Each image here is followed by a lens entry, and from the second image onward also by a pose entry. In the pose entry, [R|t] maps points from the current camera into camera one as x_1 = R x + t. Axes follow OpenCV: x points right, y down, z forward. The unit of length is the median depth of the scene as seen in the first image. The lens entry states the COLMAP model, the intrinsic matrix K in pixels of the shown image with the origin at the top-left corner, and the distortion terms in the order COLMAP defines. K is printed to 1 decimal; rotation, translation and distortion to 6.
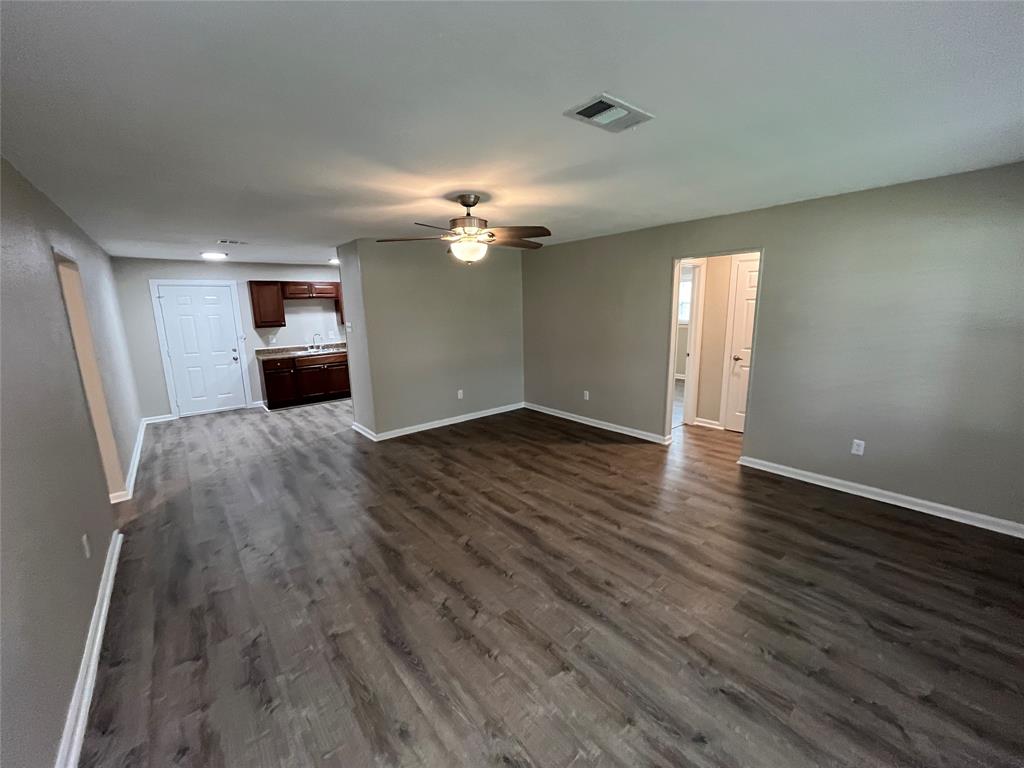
lens RADIAL K [[413.4, 0, 512.0], [0, 413.4, 384.0], [0, 0, 1]] dist [-0.001384, -0.000103]
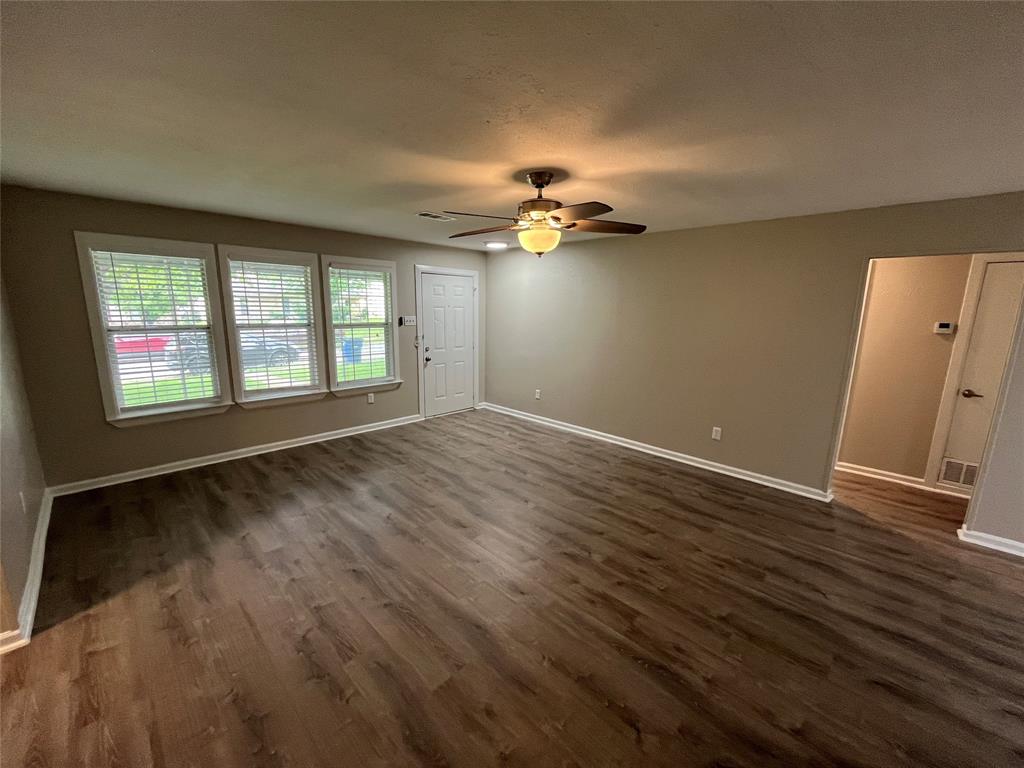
lens RADIAL K [[413.4, 0, 512.0], [0, 413.4, 384.0], [0, 0, 1]] dist [-0.001384, -0.000103]
pose [[-0.994869, 0.023436, -0.098422, 0.043191], [-0.015270, 0.926878, 0.375052, -0.373189], [0.100015, 0.374631, -0.921764, 1.909518]]
